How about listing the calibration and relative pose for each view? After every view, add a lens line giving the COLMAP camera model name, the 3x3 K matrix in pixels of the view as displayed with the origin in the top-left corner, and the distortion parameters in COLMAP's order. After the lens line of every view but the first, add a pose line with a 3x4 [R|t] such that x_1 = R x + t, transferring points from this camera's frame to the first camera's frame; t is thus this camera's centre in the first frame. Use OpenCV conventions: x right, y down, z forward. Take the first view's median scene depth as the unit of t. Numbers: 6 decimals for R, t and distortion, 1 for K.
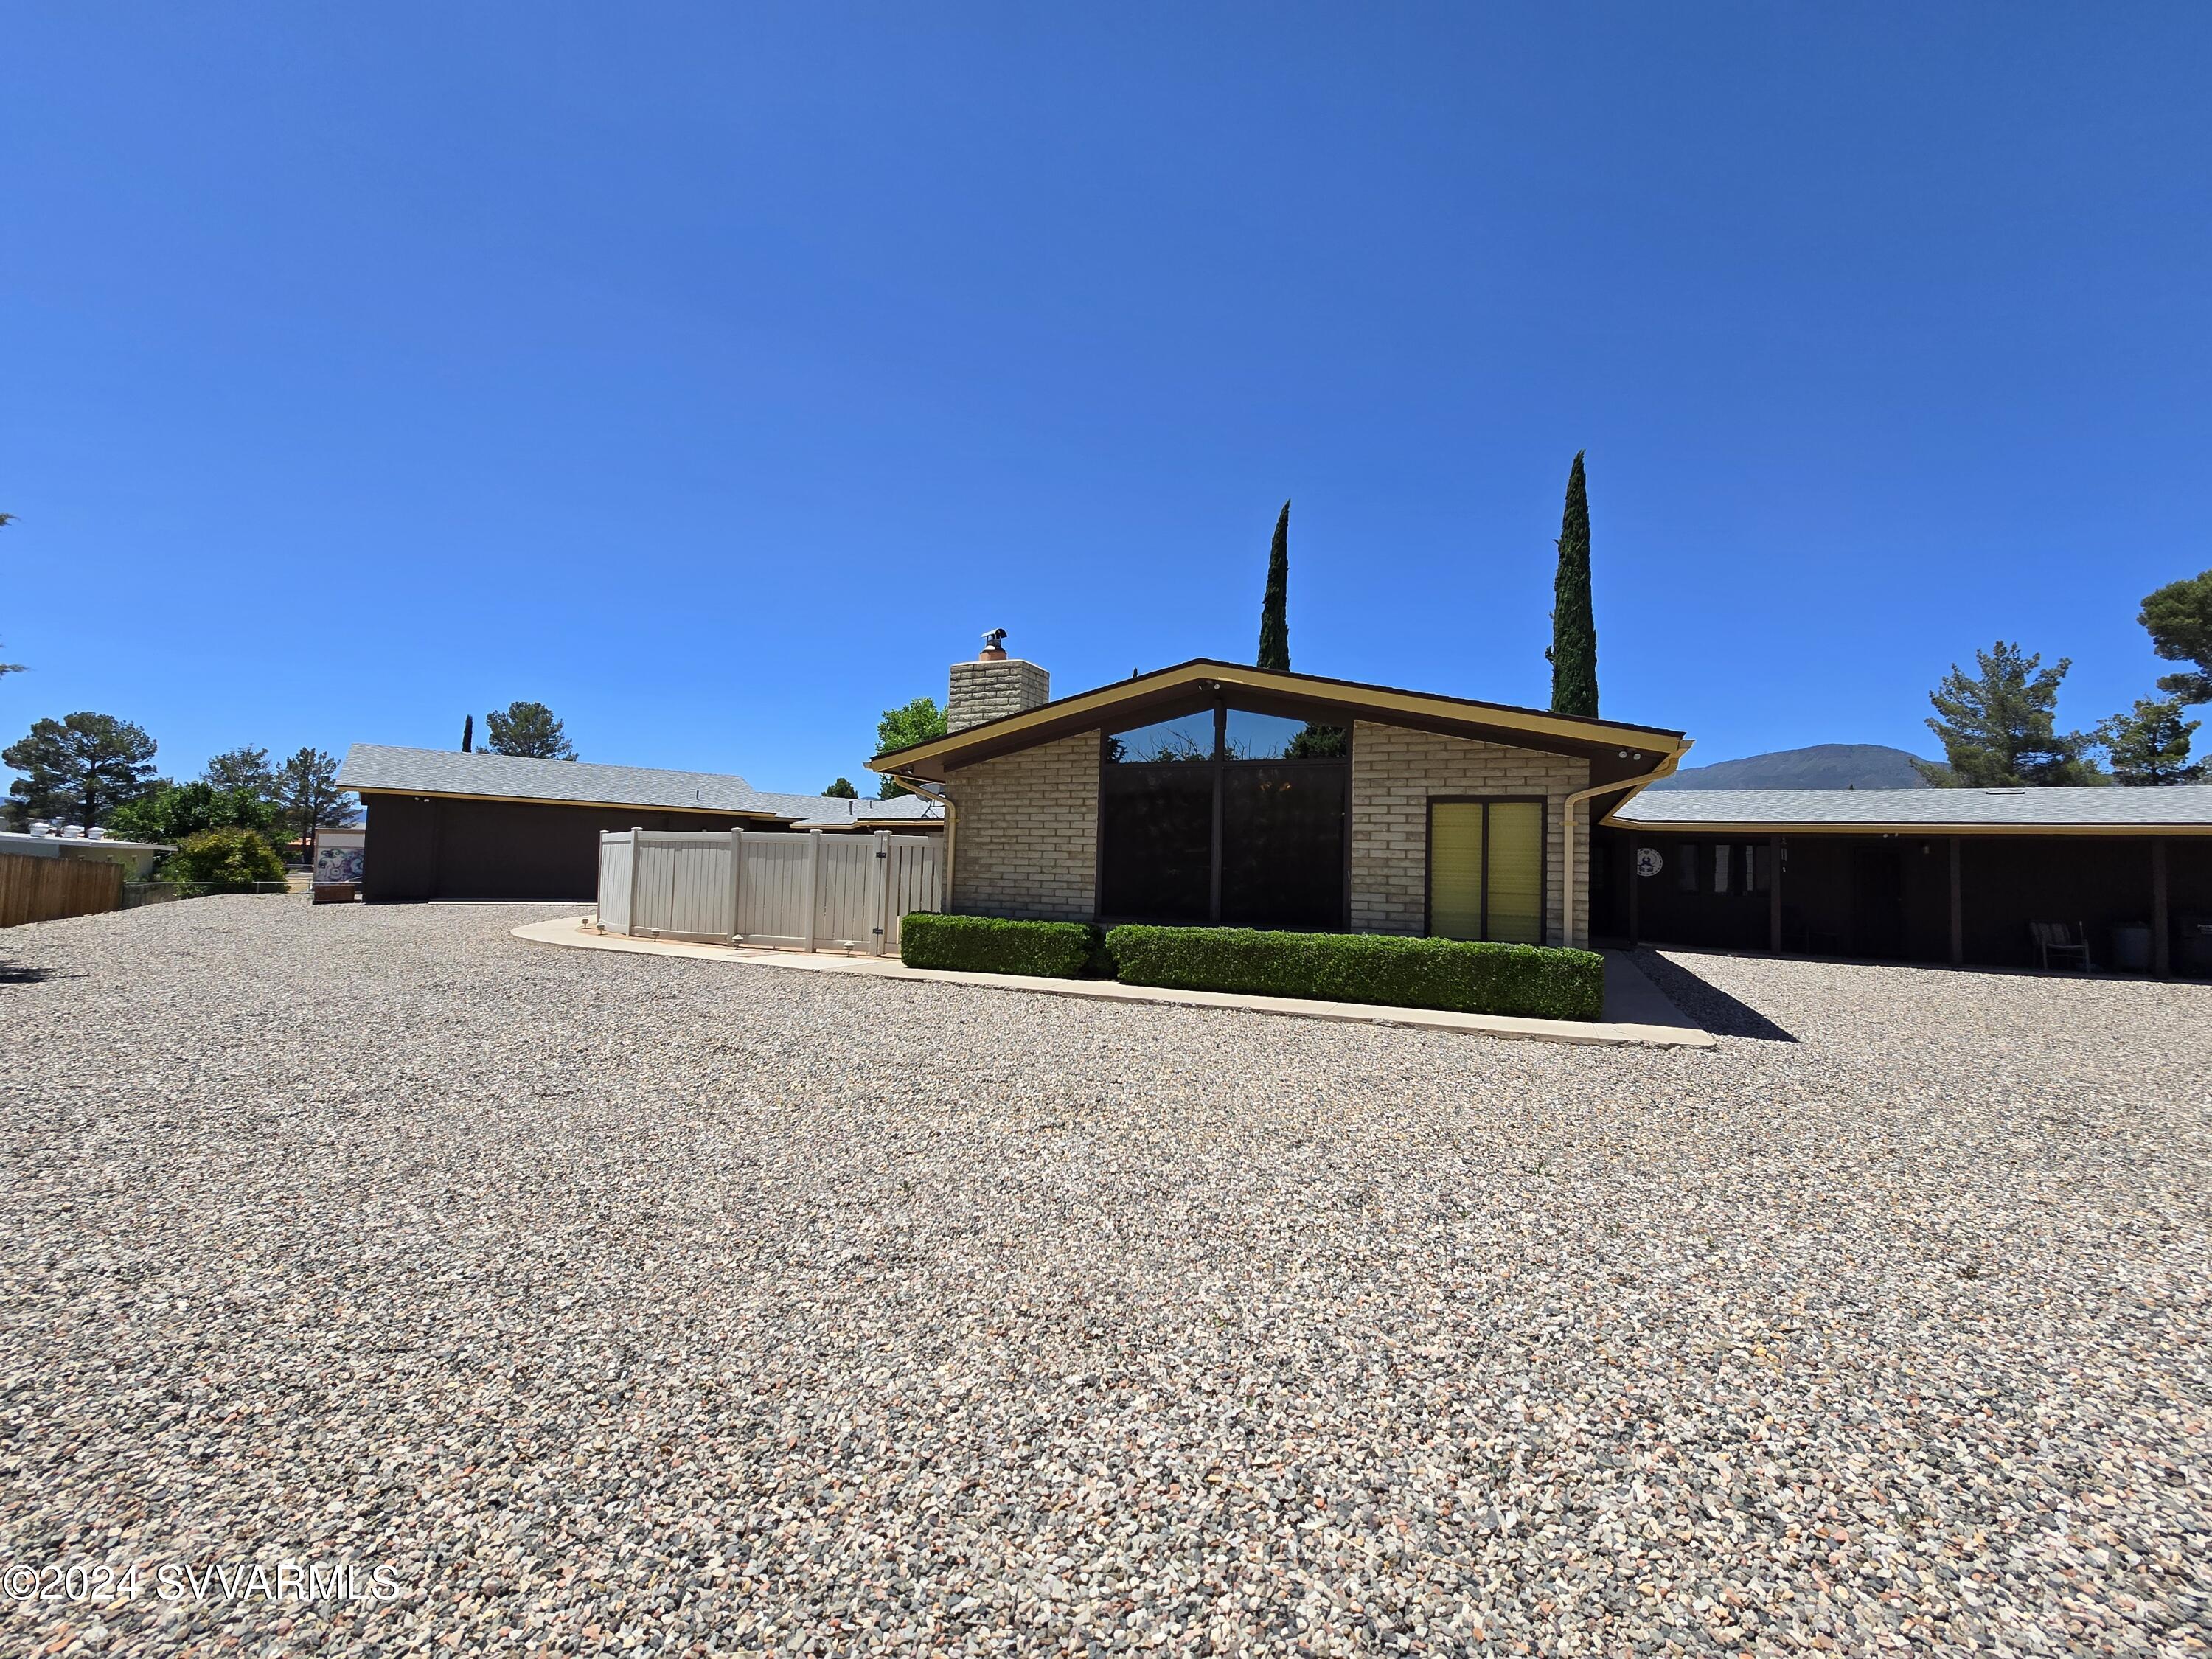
lens RADIAL K [[912.8, 0, 1108.5], [0, 912.8, 832.2], [0, 0, 1]] dist [-0.001454, 0.002356]
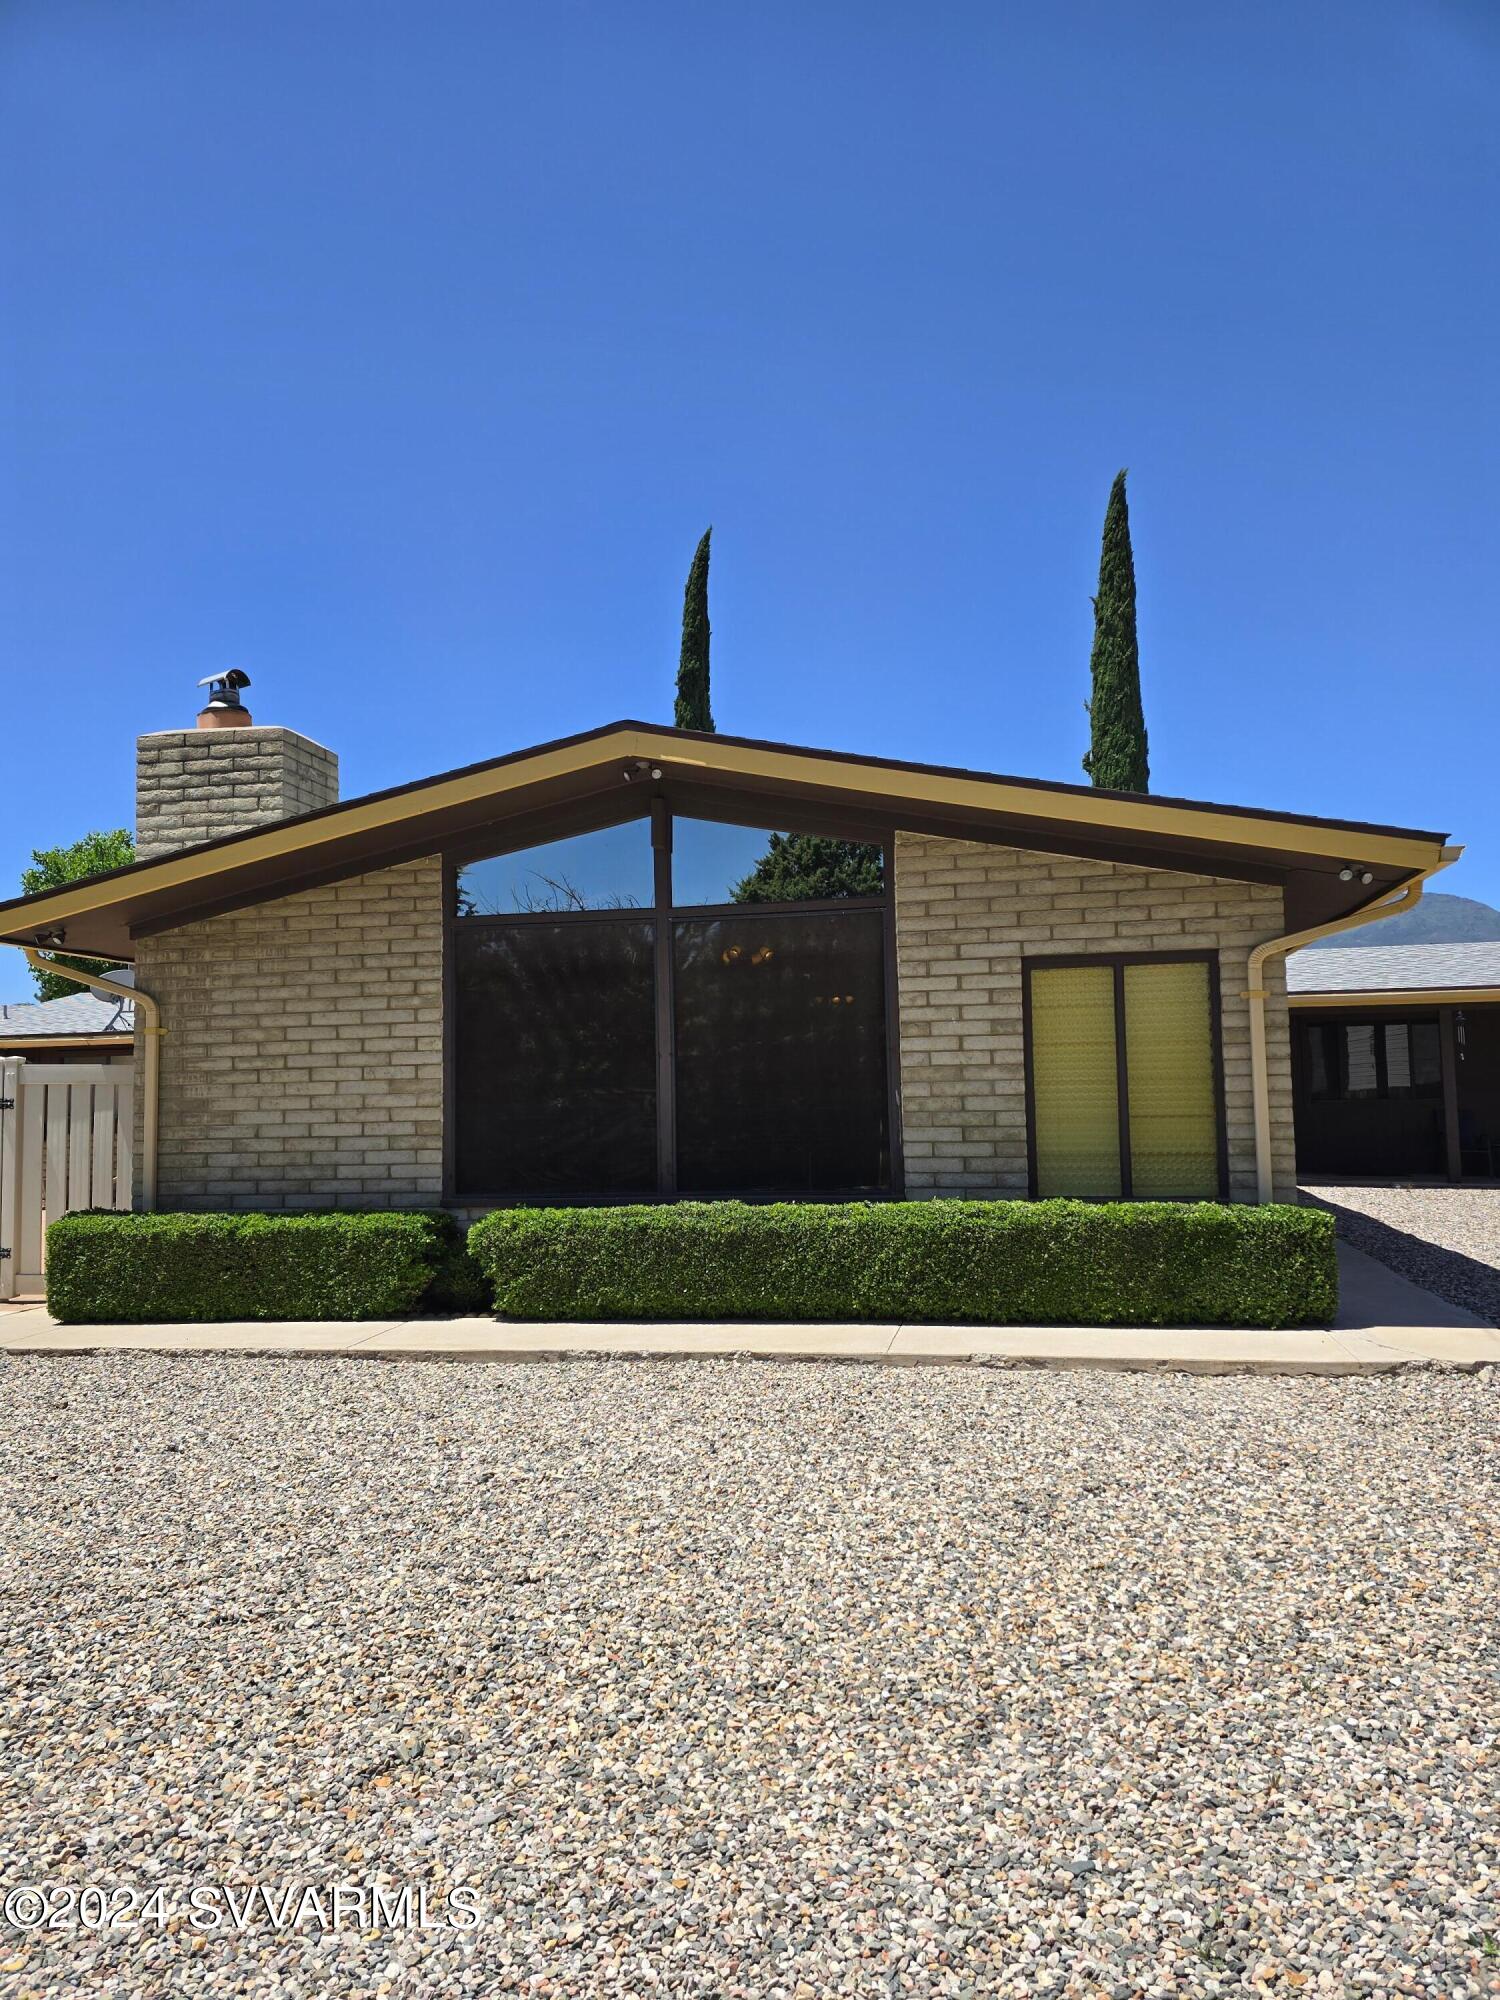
lens RADIAL K [[1348.3, 0, 766.1], [0, 1348.3, 1016.1], [0, 0, 1]] dist [0.080999, -0.074301]
pose [[0.971039, -0.035382, 0.236286, -0.017453], [0.039512, 0.999138, -0.012764, 0.002941], [-0.235630, 0.021731, 0.971600, 0.193206]]
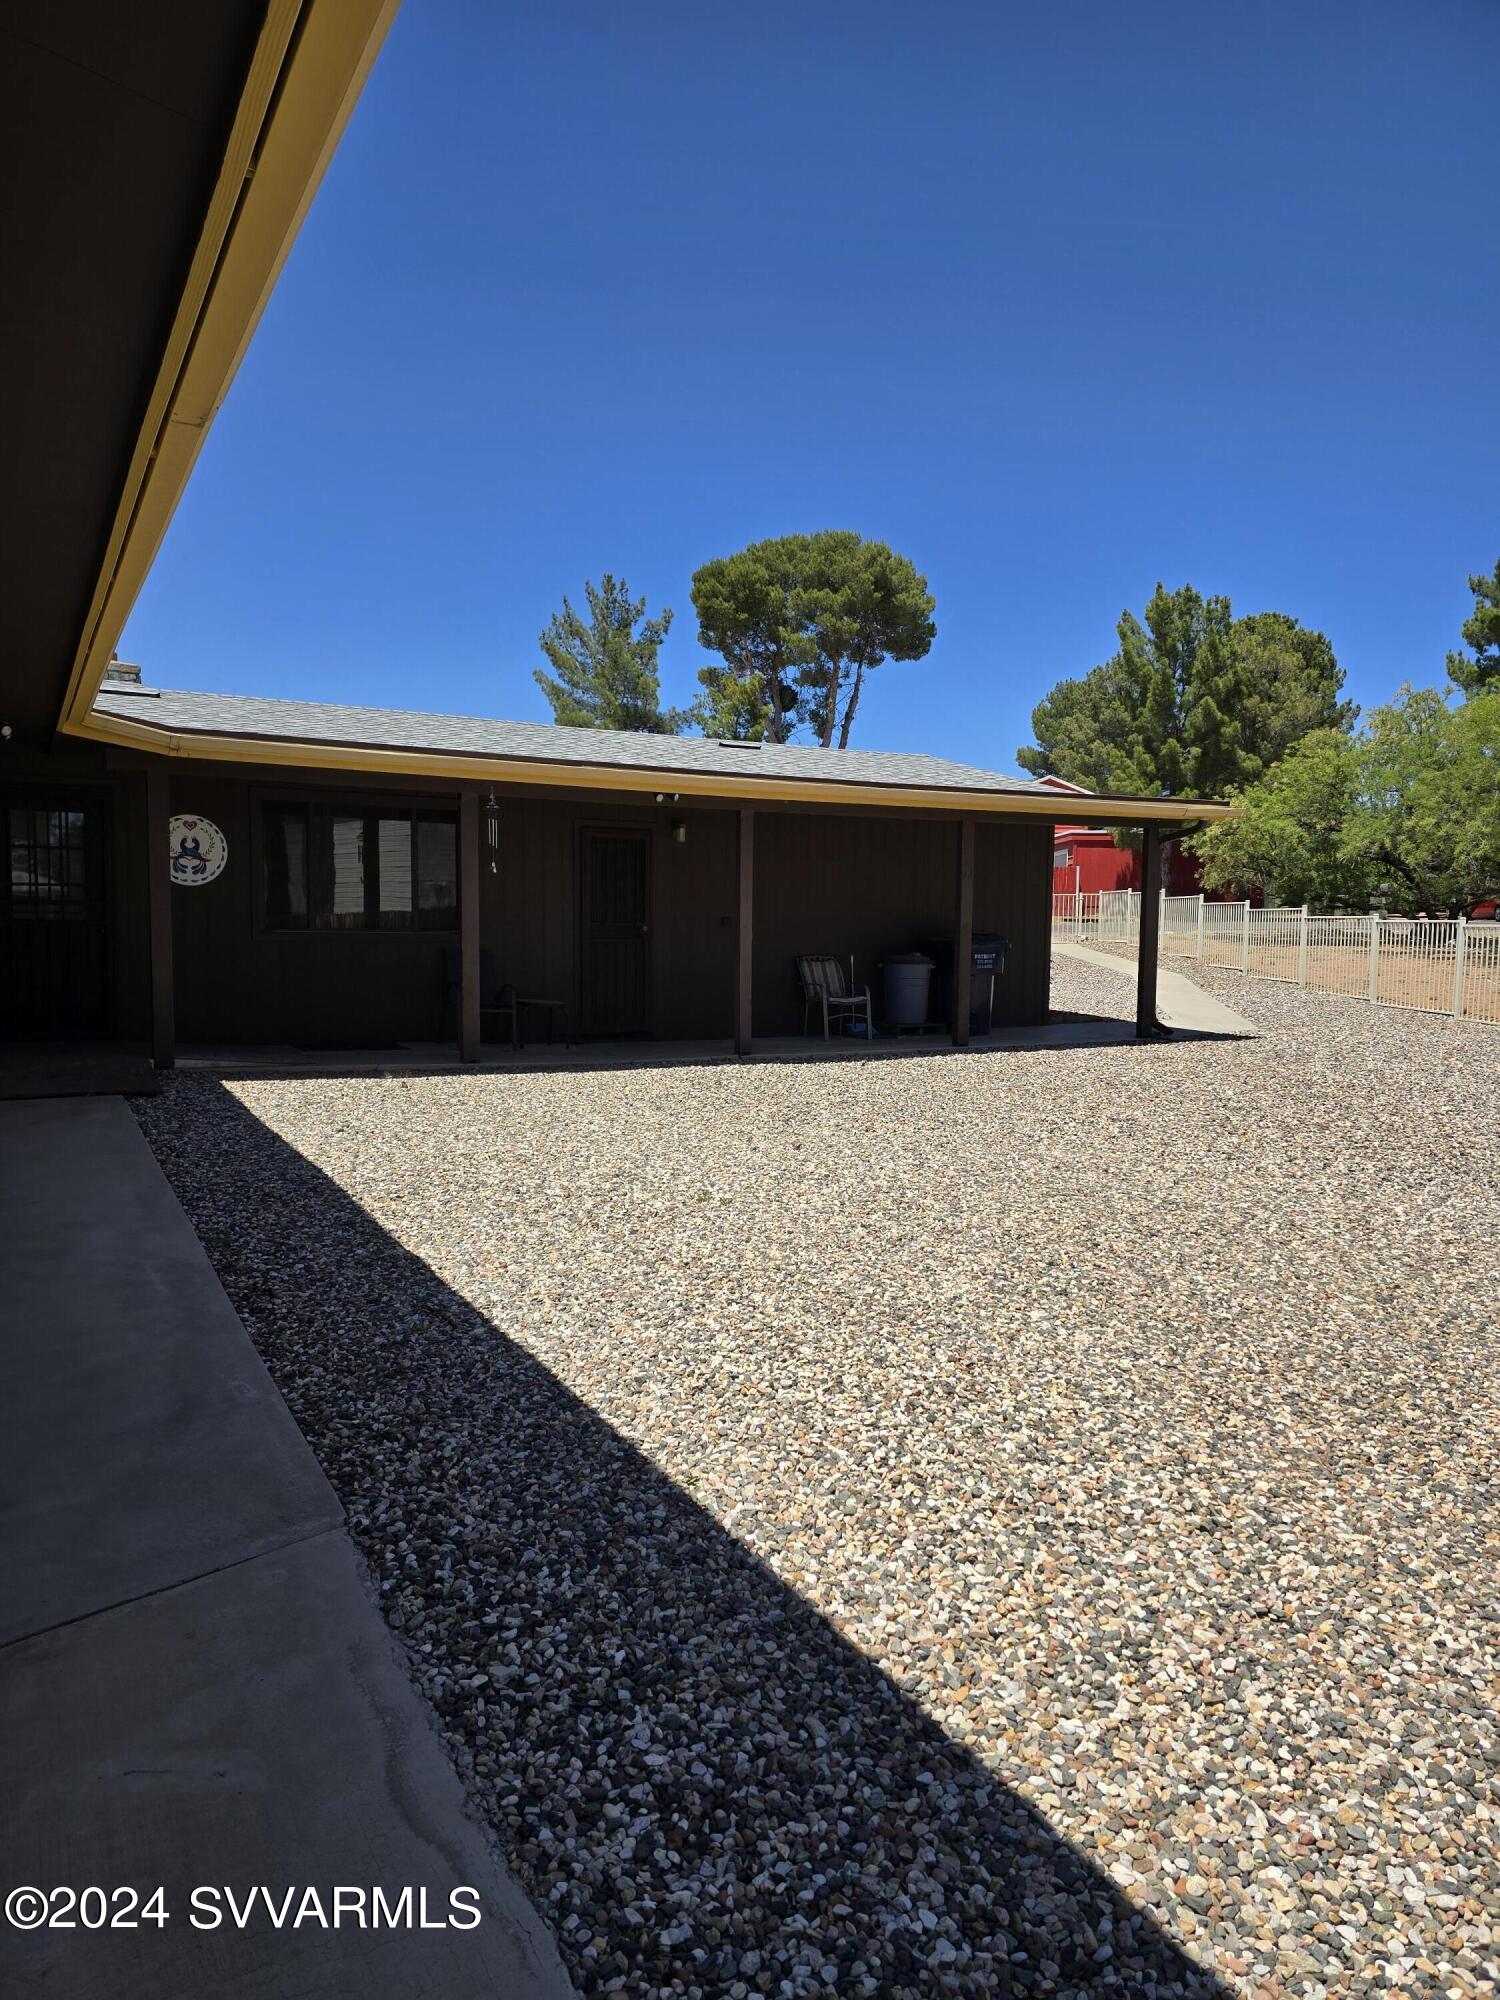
lens RADIAL K [[1348.3, 0, 743.0], [0, 1348.3, 990.0], [0, 0, 1]] dist [0.080999, -0.074301]
pose [[0.599619, -0.066791, 0.797493, 0.471420], [-0.029111, 0.994031, 0.105139, 0.043215], [-0.799756, -0.086259, 0.594096, 0.827433]]
